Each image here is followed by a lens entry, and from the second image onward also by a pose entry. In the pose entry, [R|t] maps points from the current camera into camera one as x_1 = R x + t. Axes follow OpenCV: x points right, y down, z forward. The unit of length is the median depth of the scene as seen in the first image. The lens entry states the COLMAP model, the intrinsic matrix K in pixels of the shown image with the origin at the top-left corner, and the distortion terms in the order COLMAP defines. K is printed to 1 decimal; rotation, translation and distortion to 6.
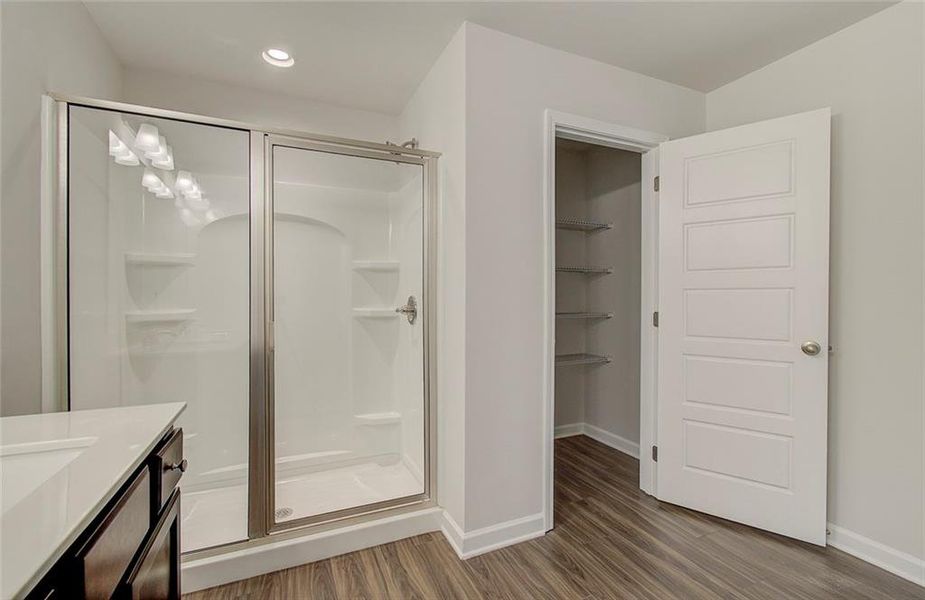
lens RADIAL K [[400.6, 0, 465.3], [0, 400.6, 299.3], [0, 0, 1]] dist [0.003655, 0.000083]
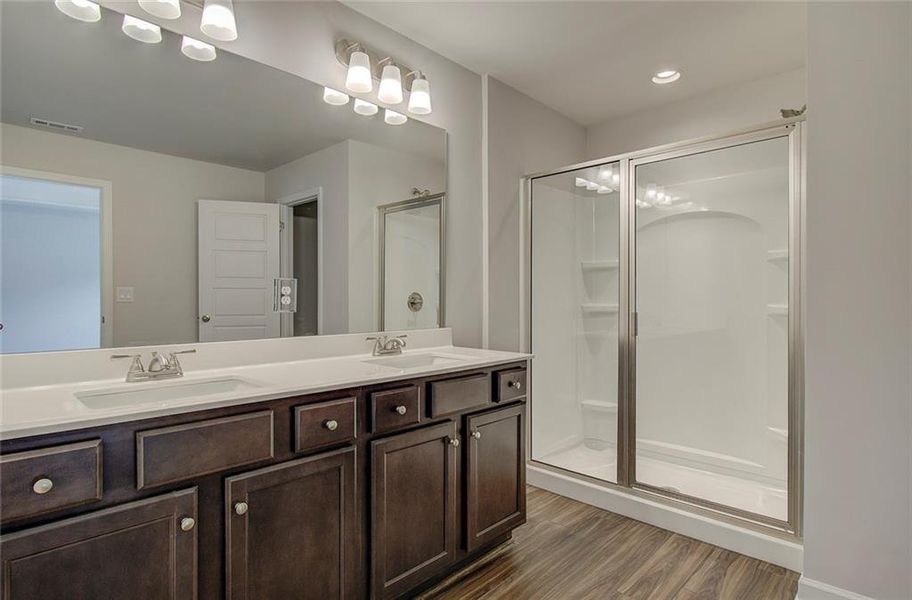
lens RADIAL K [[489.7, 0, 462.3], [0, 489.7, 299.9], [0, 0, 1]] dist [-0.006517, -0.000228]
pose [[0.372858, 0.006350, -0.927867, 0.666732], [-0.005897, 0.999973, 0.004473, 0.013064], [0.927870, 0.003804, 0.372885, -0.027251]]
